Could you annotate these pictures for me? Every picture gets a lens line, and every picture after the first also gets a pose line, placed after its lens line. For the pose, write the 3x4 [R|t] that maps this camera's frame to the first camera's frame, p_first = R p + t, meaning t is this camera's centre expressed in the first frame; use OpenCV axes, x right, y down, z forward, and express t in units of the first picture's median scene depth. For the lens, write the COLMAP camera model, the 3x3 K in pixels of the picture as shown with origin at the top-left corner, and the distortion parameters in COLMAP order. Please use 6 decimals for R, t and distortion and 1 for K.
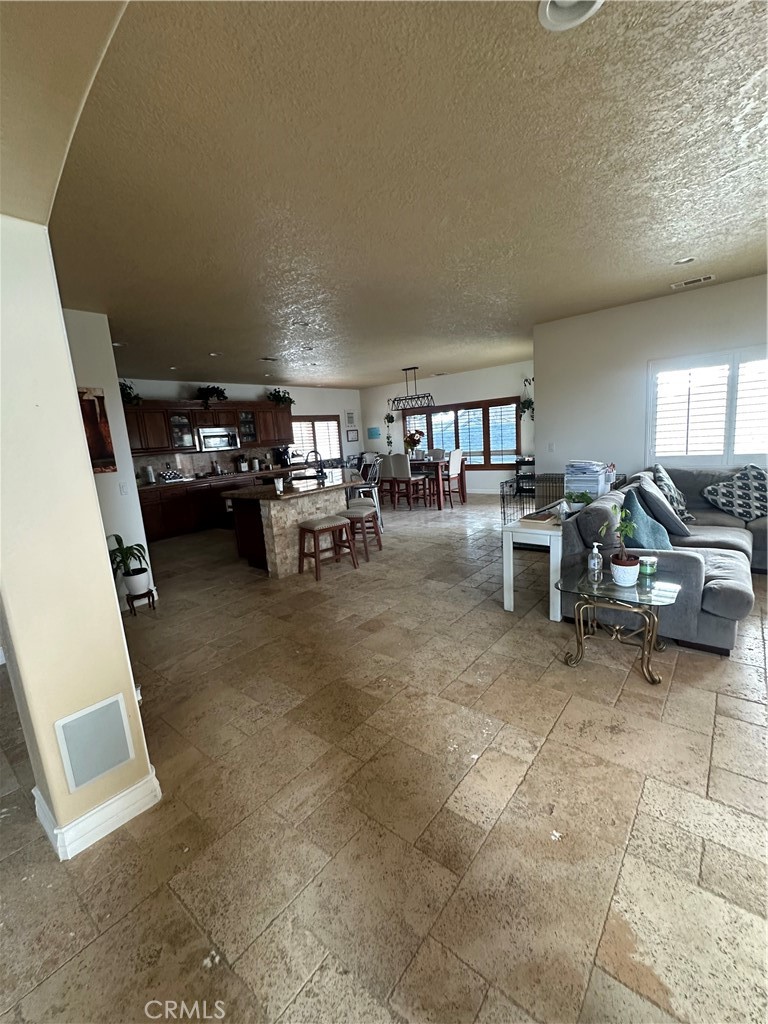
lens RADIAL K [[436.2, 0, 384.0], [0, 436.2, 512.0], [0, 0, 1]] dist [0.000240, 0.000044]
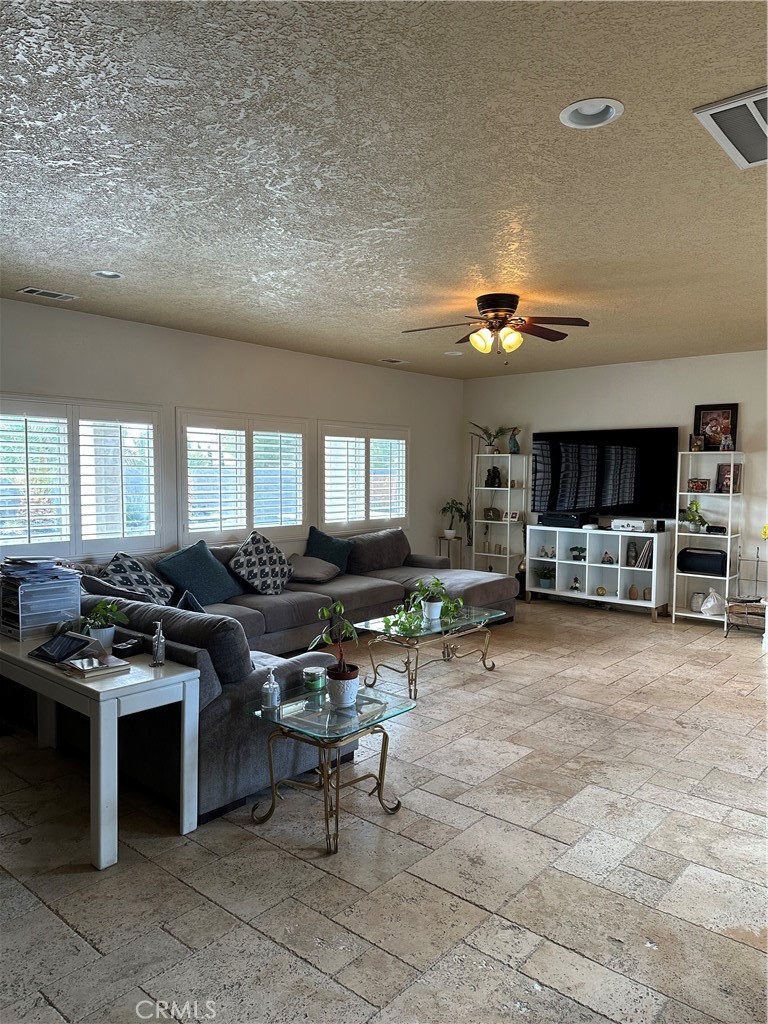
lens RADIAL K [[726.2, 0, 384.0], [0, 726.2, 512.0], [0, 0, 1]] dist [0.070830, -0.083705]
pose [[0.014931, 0.016931, 0.999745, -0.629471], [0.162397, 0.986540, -0.019132, -0.113801], [-0.986612, 0.162642, 0.011981, 0.746097]]
